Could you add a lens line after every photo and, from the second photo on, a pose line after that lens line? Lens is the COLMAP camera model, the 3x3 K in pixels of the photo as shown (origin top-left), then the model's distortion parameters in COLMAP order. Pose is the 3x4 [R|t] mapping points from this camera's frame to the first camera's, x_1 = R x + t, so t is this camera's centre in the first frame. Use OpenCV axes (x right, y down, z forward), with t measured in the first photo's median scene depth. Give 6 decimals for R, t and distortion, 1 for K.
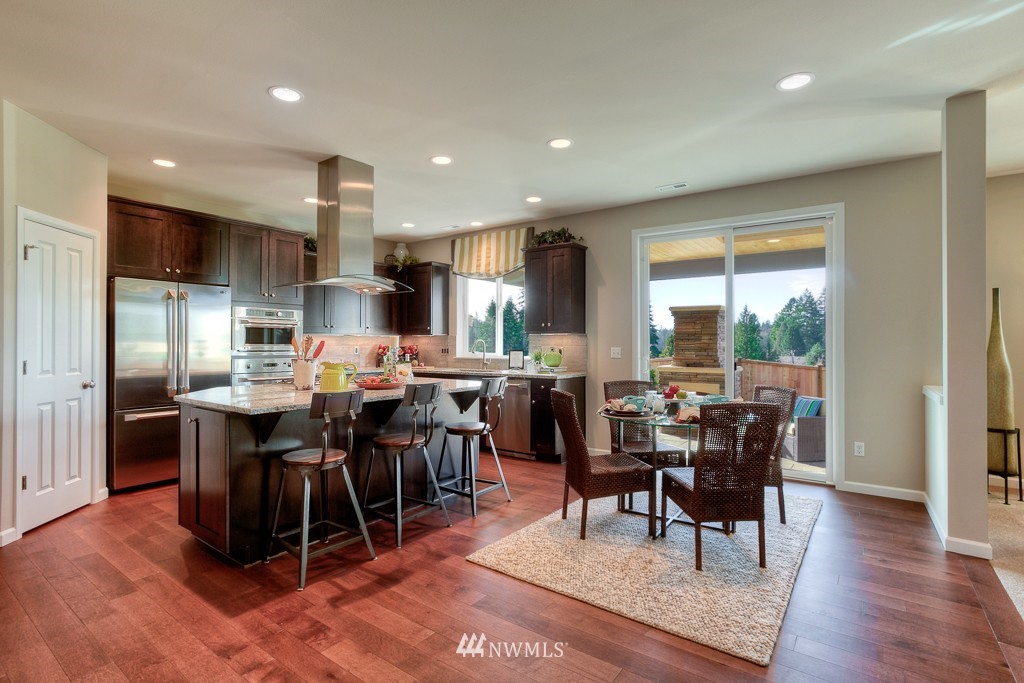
lens RADIAL K [[500.6, 0, 512.0], [0, 500.6, 341.5], [0, 0, 1]] dist [-0.003306, -0.000612]
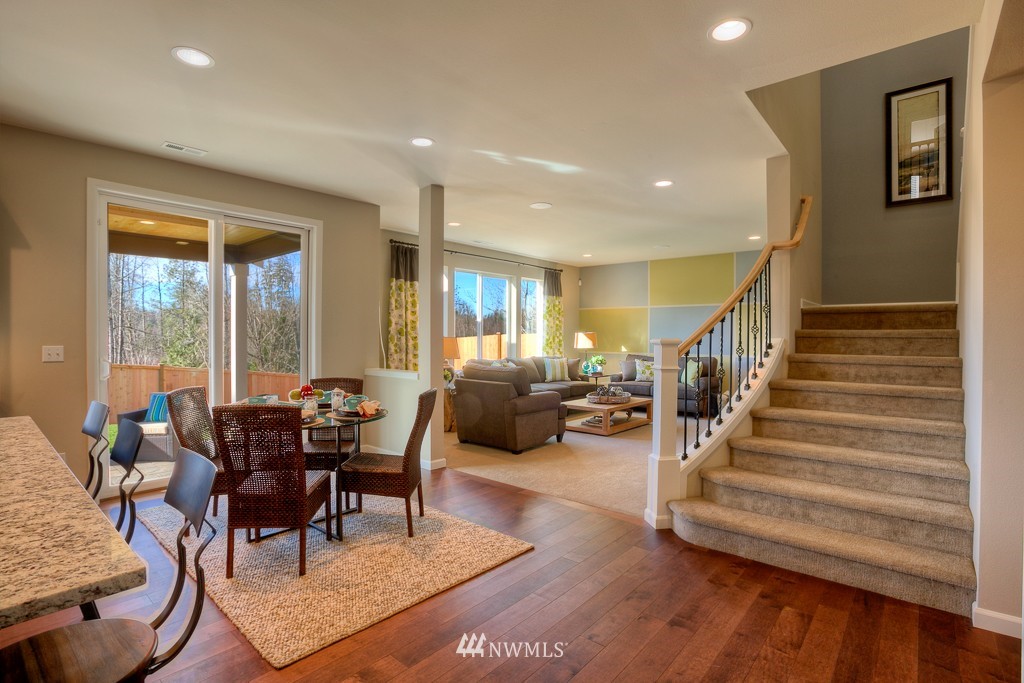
lens RADIAL K [[500.6, 0, 512.0], [0, 500.6, 341.5], [0, 0, 1]] dist [-0.003306, -0.000612]
pose [[0.102502, -0.011653, 0.994665, -0.645831], [-0.006419, 0.999903, 0.012376, -0.009958], [-0.994712, -0.007654, 0.102417, 0.560929]]
